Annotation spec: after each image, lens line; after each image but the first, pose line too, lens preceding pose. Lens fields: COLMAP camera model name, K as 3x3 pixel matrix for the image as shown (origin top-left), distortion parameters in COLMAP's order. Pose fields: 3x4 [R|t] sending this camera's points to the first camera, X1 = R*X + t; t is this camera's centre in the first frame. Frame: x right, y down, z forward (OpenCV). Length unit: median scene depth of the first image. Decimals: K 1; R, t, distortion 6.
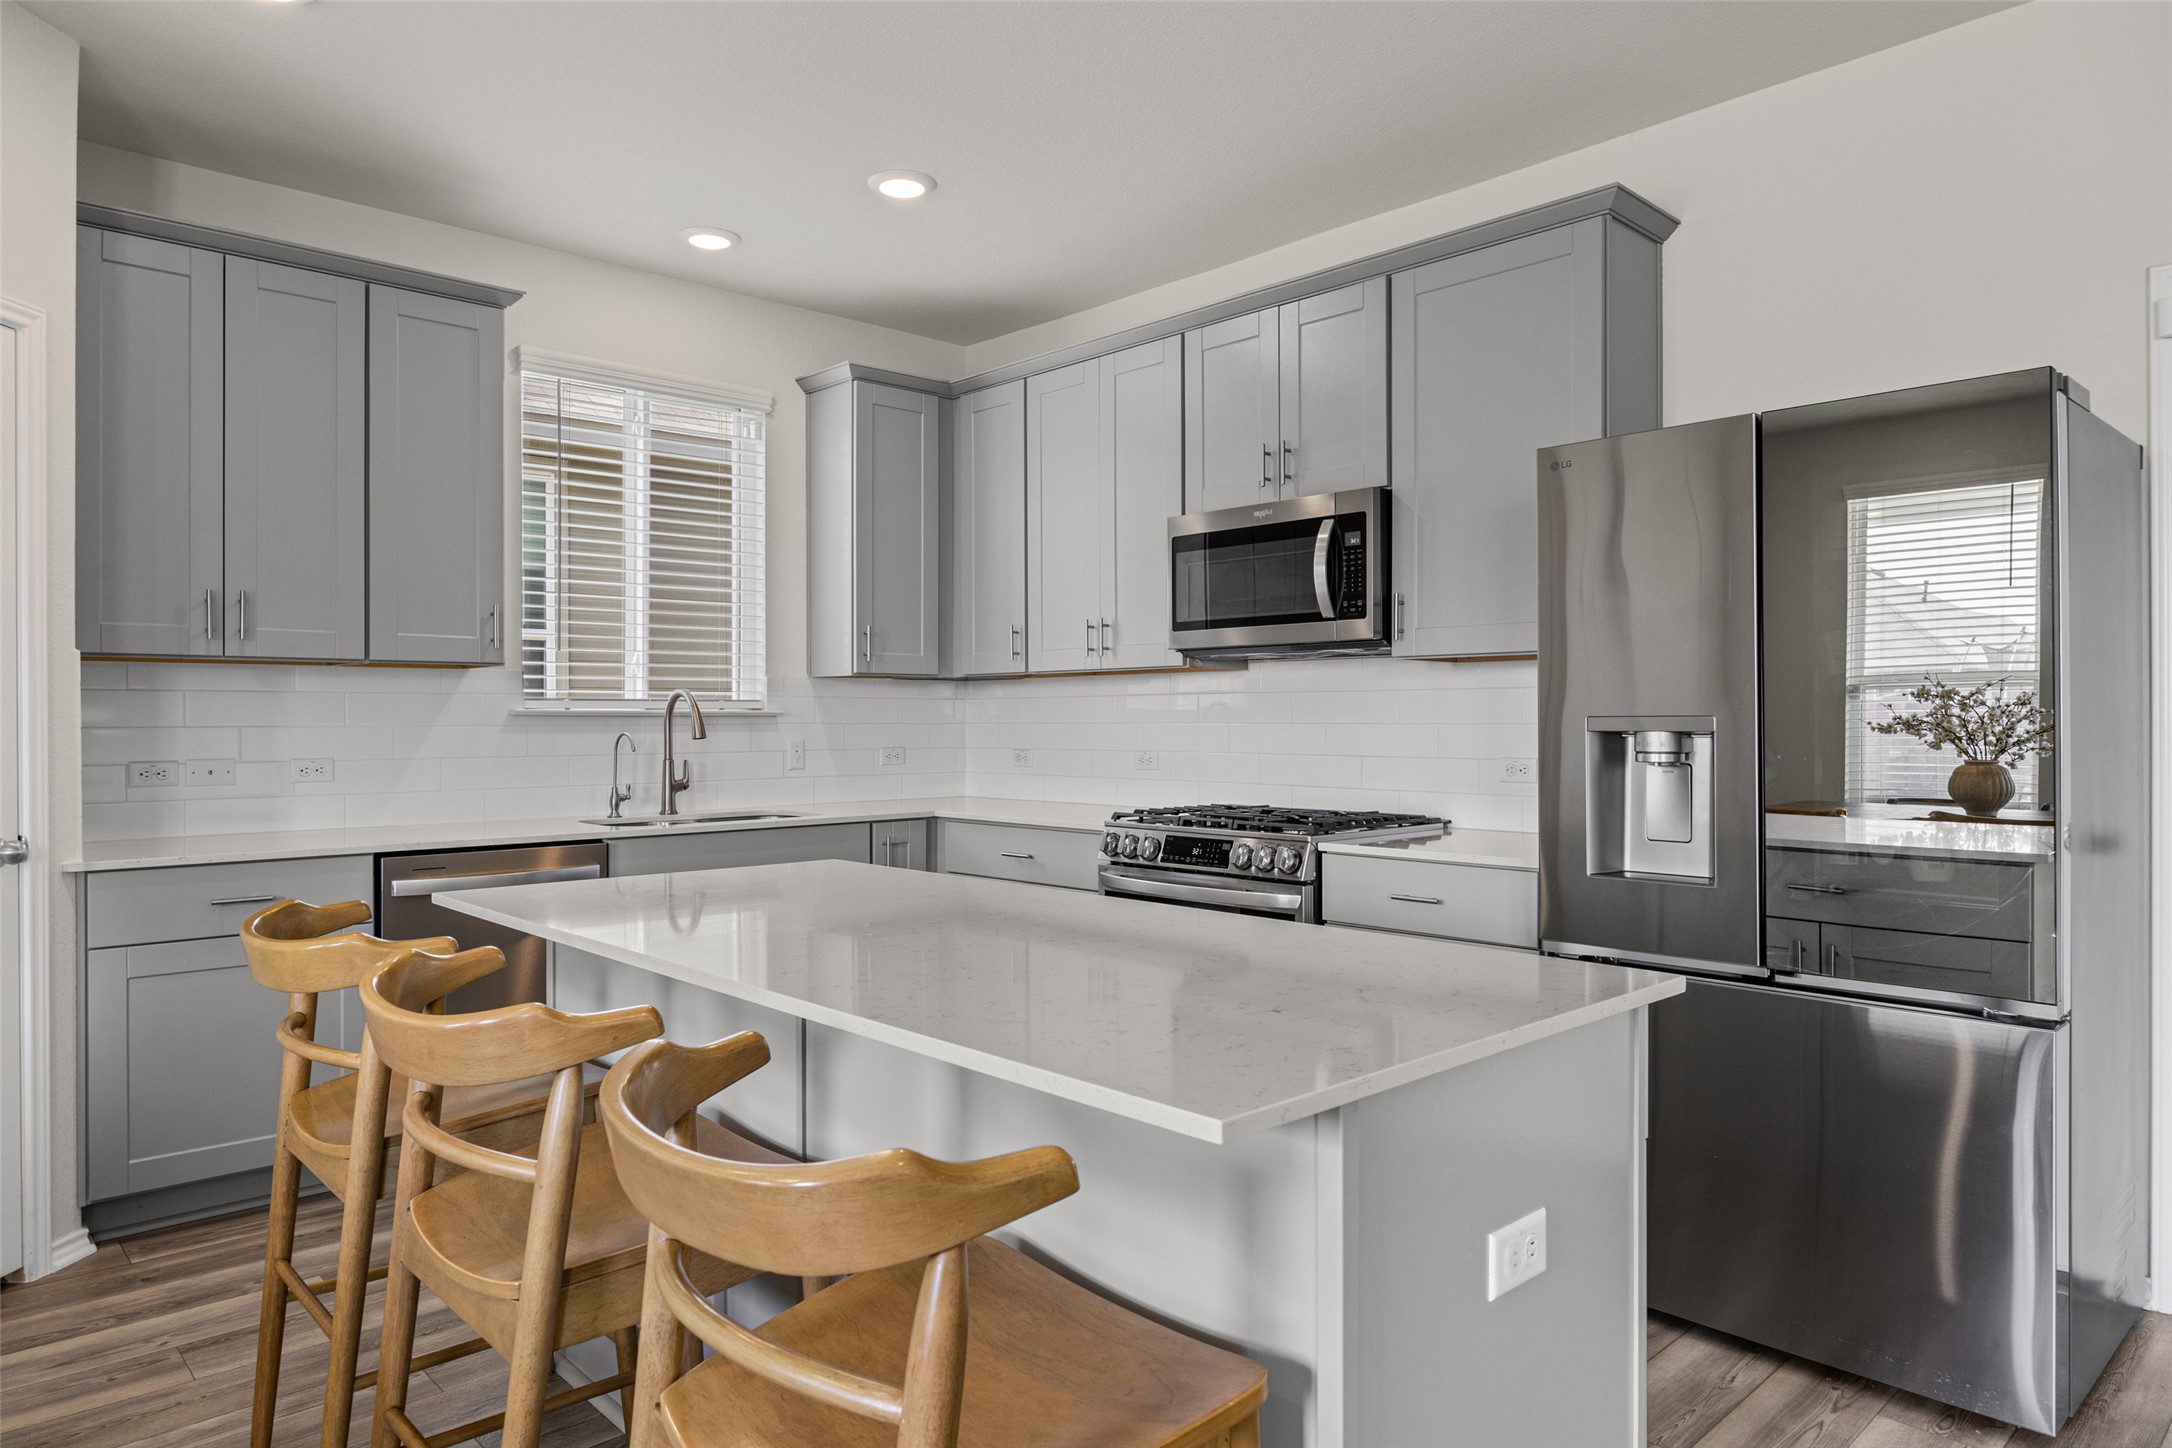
lens RADIAL K [[1394.0, 0, 1076.4], [0, 1394.0, 705.9], [0, 0, 1]] dist [-0.008531, 0.008708]
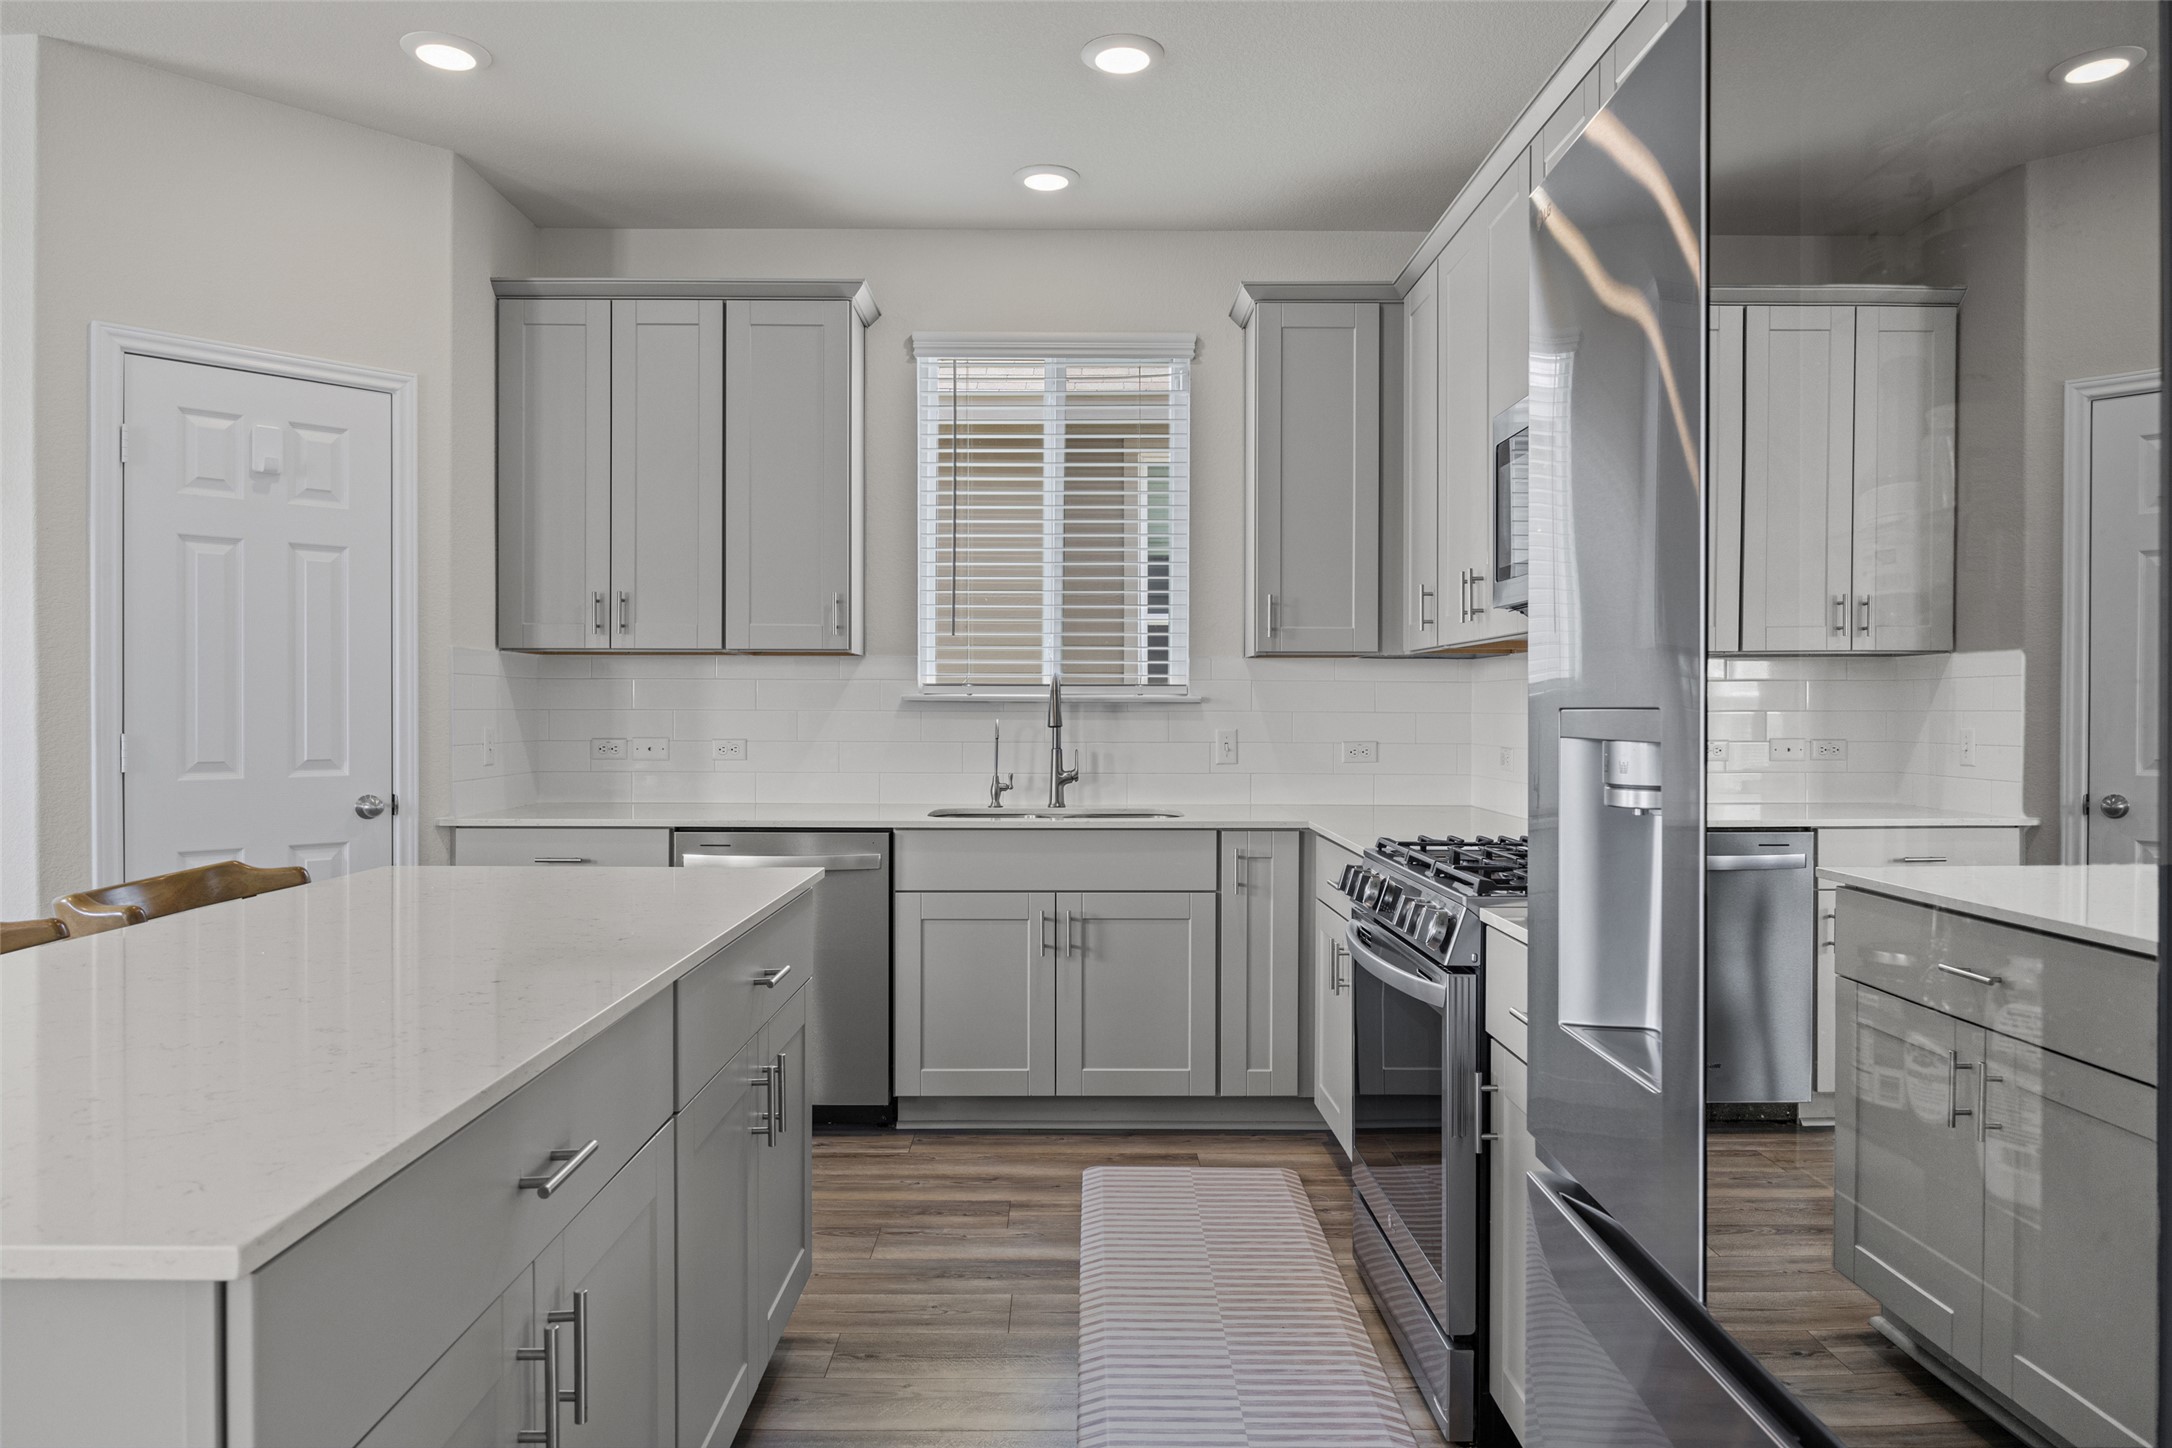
lens RADIAL K [[1394.0, 0, 1077.1], [0, 1394.0, 712.7], [0, 0, 1]] dist [-0.008531, 0.008708]
pose [[0.719537, 0.008169, -0.694406, 0.371834], [0.001527, 0.999910, 0.013345, 0.002069], [0.694452, -0.010662, 0.719460, 0.341556]]
